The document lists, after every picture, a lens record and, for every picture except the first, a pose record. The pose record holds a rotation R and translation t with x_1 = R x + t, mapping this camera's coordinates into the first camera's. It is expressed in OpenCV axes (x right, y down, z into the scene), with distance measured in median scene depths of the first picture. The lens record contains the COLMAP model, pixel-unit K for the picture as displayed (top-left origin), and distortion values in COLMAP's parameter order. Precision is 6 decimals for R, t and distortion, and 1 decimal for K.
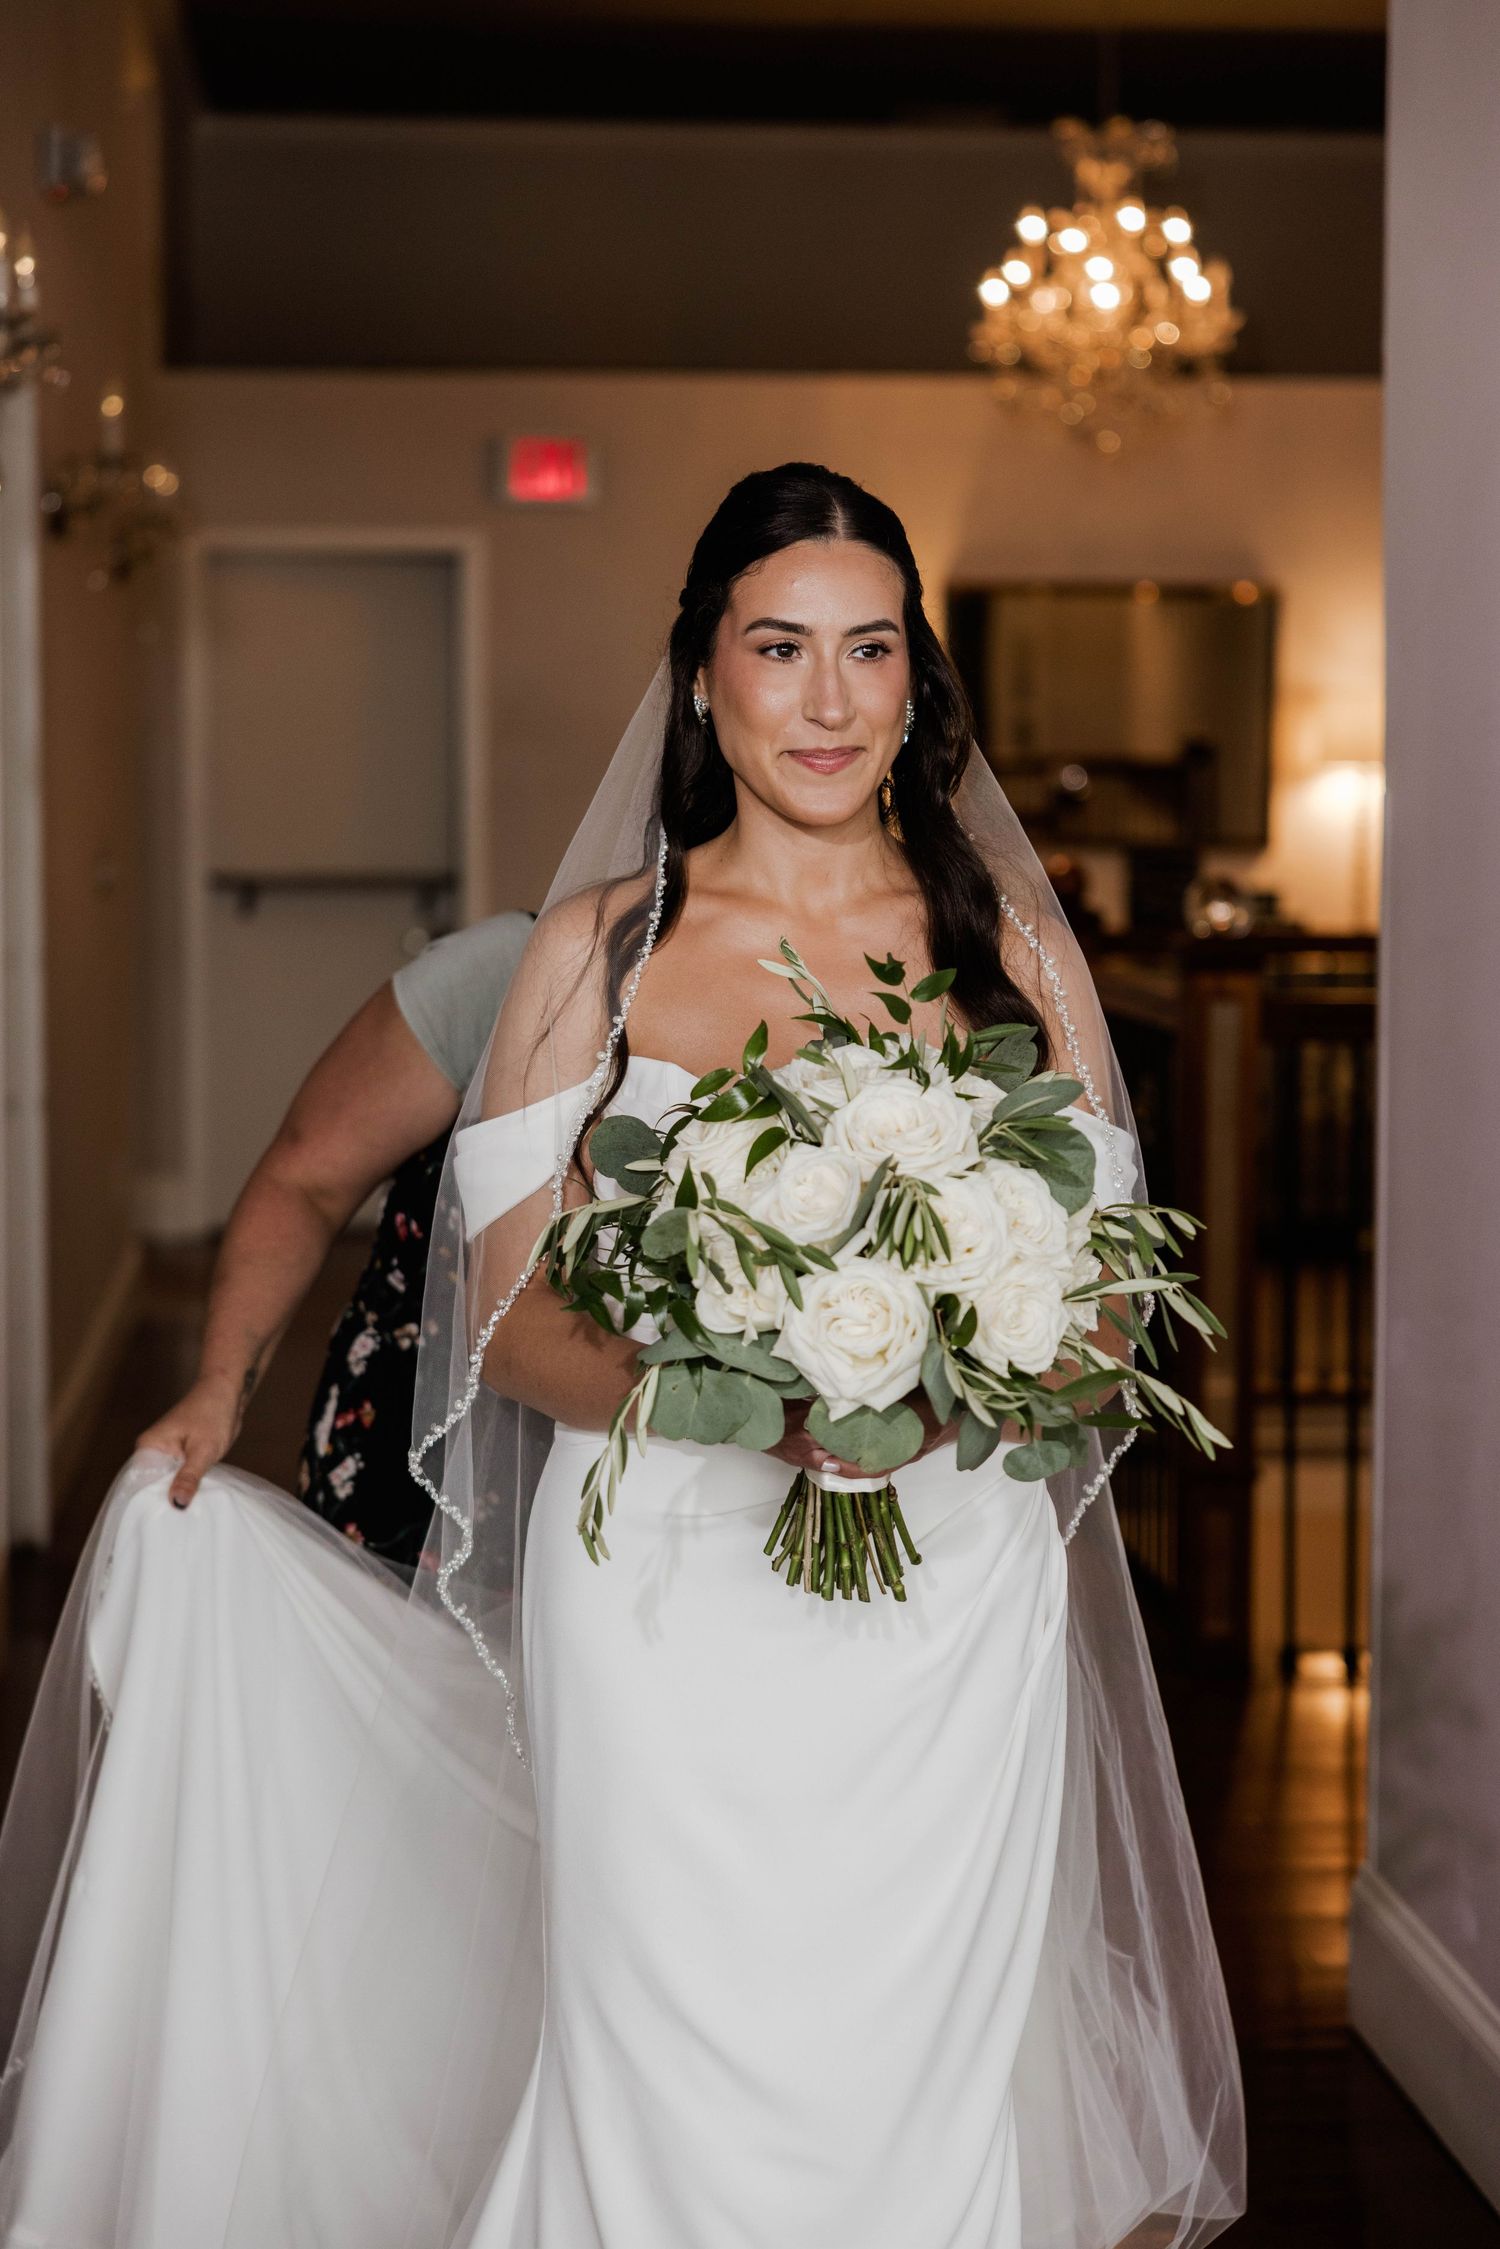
lens RADIAL K [[4281.7, 0, 750.0], [0, 4281.7, 1124.5], [0, 0, 1]] dist [0.020524, 0.139278]
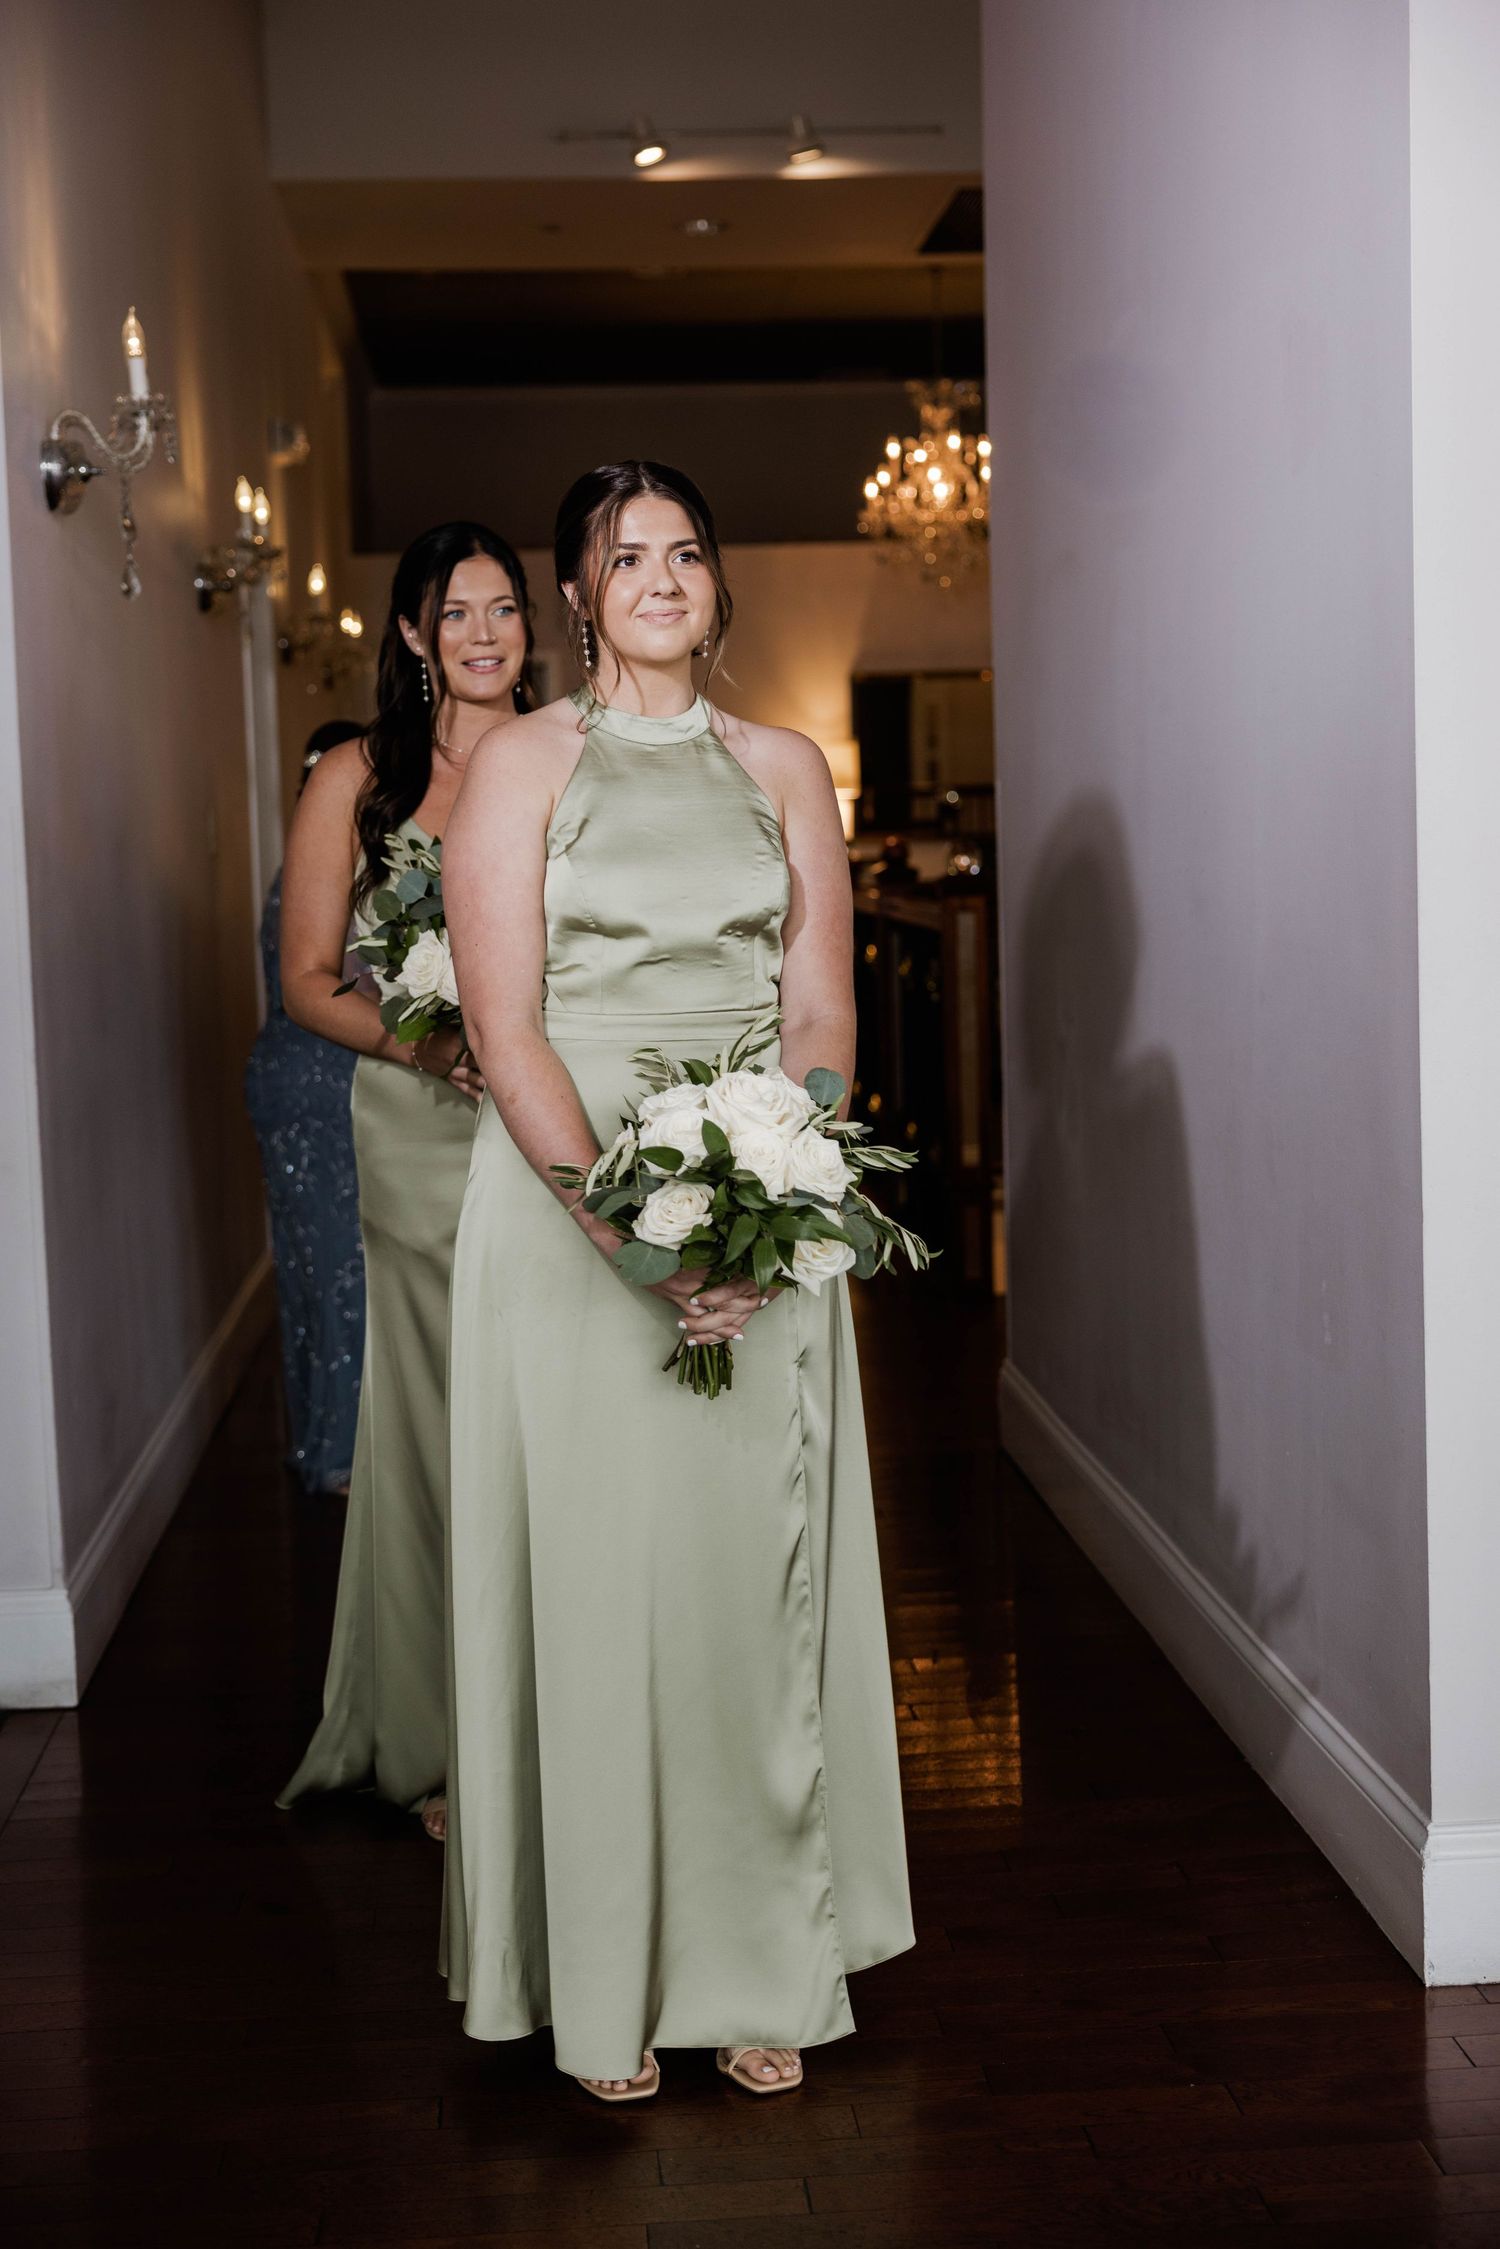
lens RADIAL K [[3050.9, 0, 743.6], [0, 3050.9, 1116.9], [0, 0, 1]] dist [0.008614, -0.015682]
pose [[0.999389, -0.029256, -0.019135, 0.025043], [0.029573, 0.999426, 0.016517, 0.018573], [0.018641, -0.017073, 0.999680, -0.140293]]
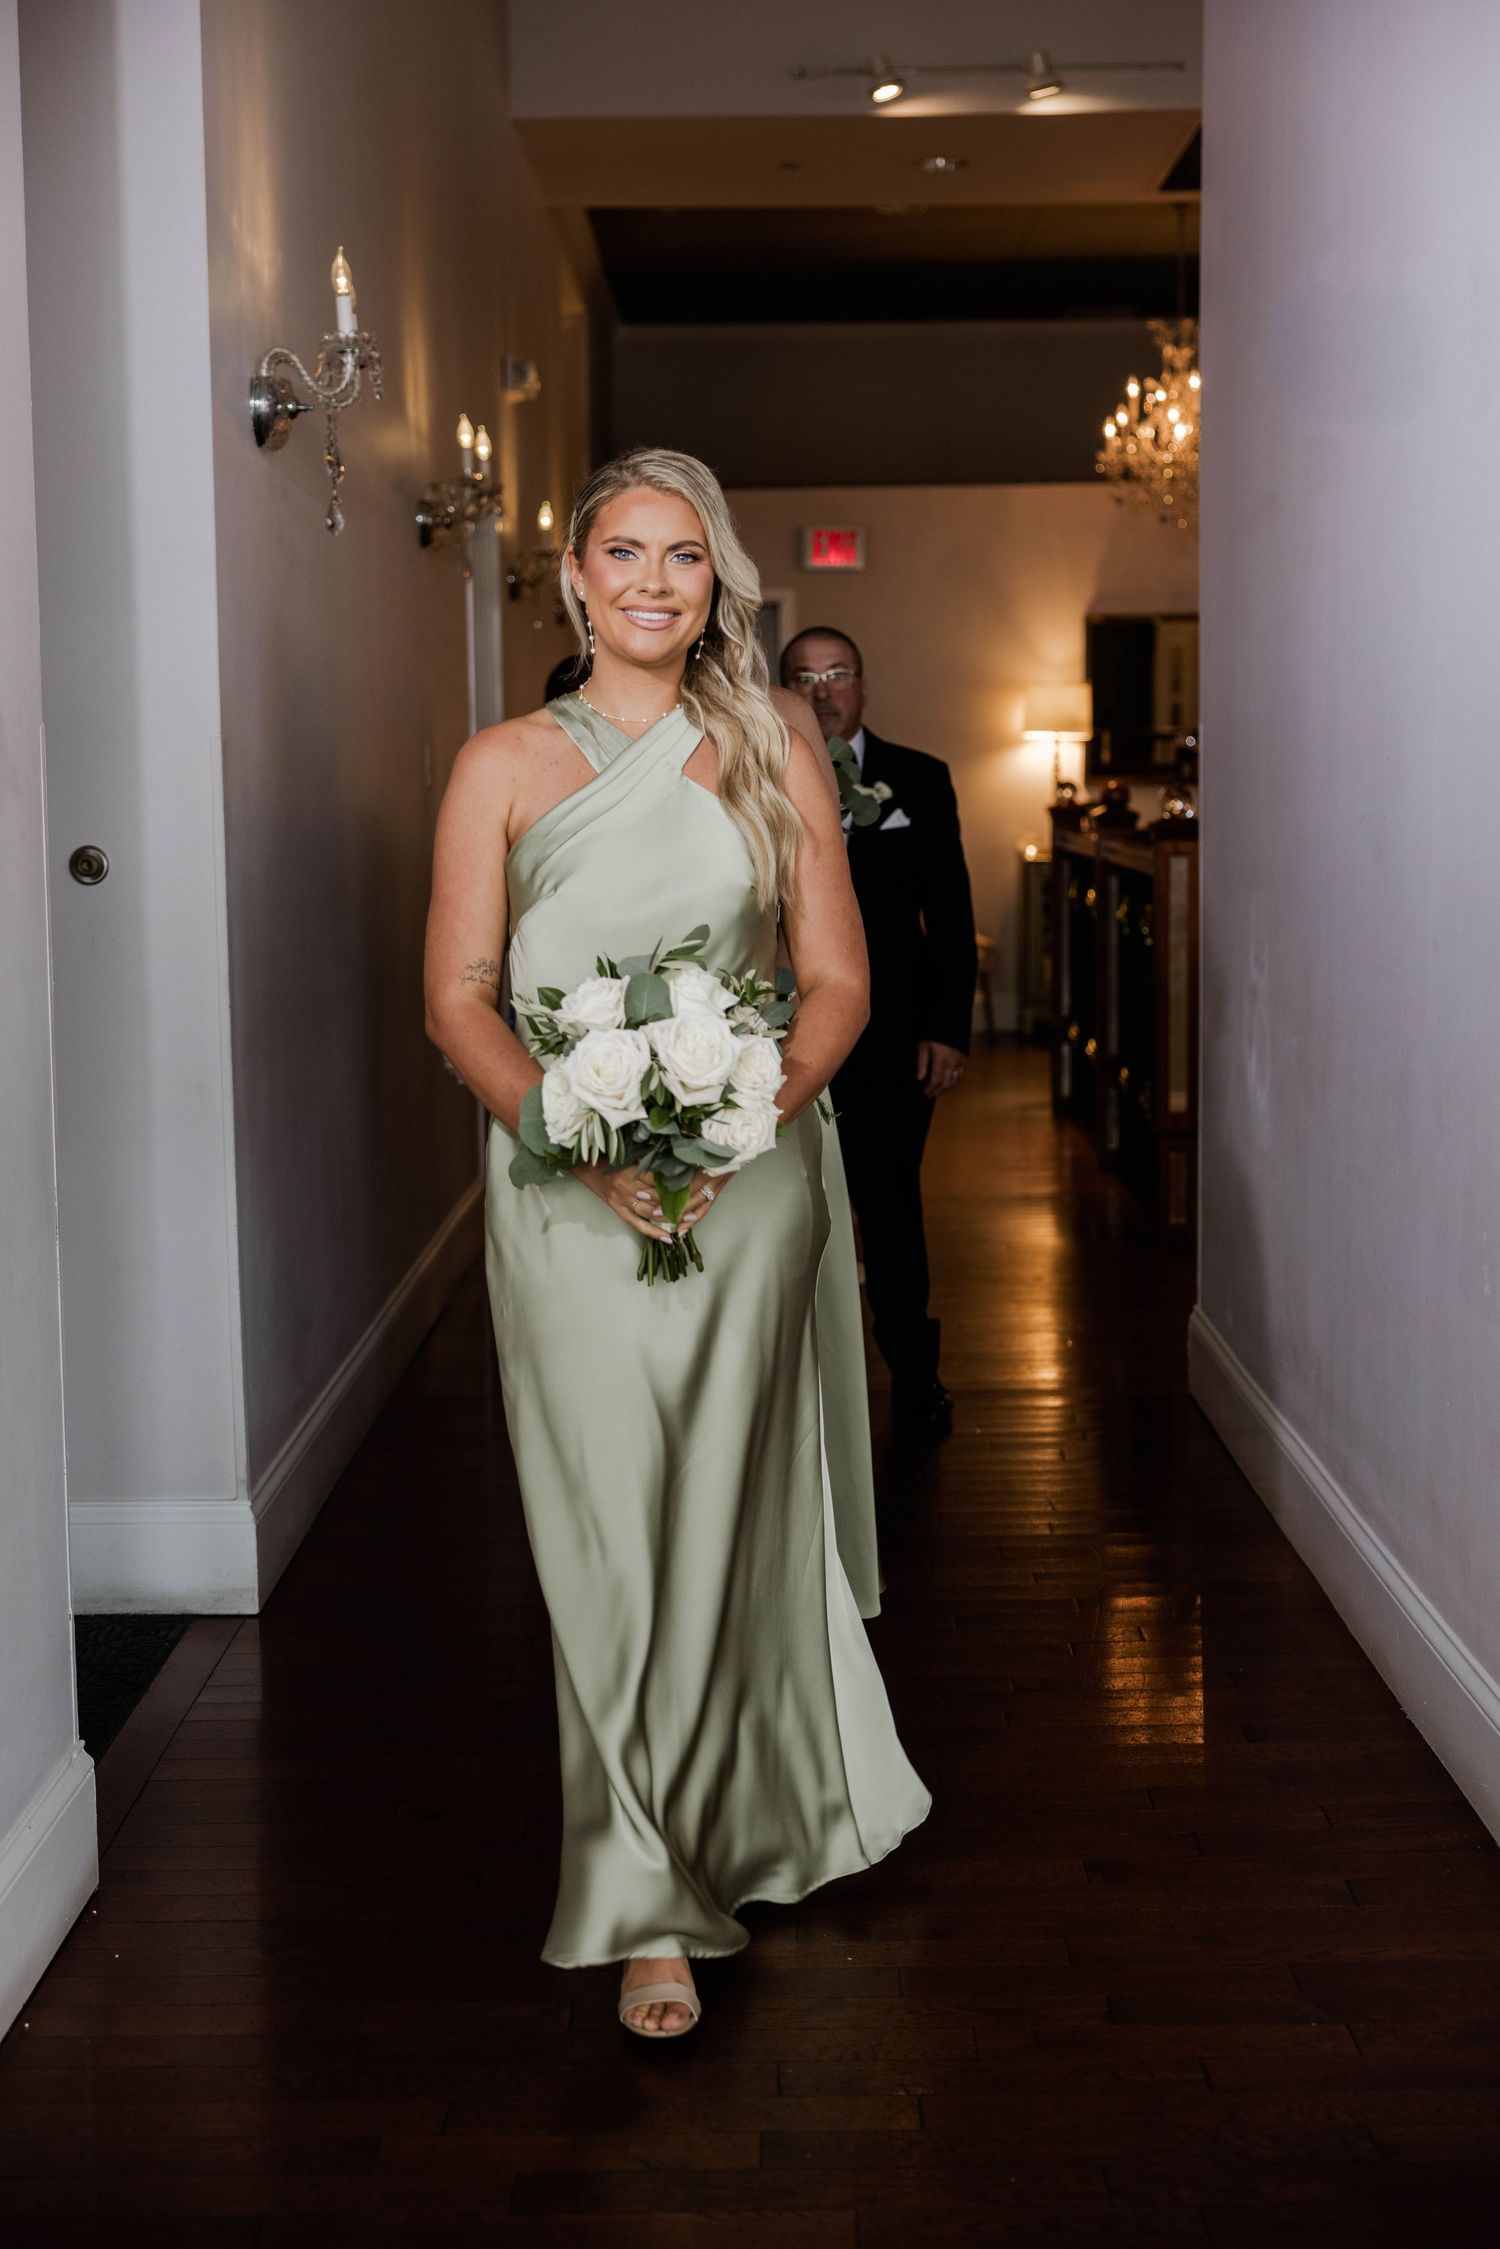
lens RADIAL K [[3054.6, 0, 754.0], [0, 3054.6, 1112.6], [0, 0, 1]] dist [0.009077, -0.038741]
pose [[0.995322, -0.005240, -0.096476, 0.034596], [0.008456, 0.999421, 0.032949, 0.019277], [0.096248, -0.033610, 0.994790, -0.144183]]
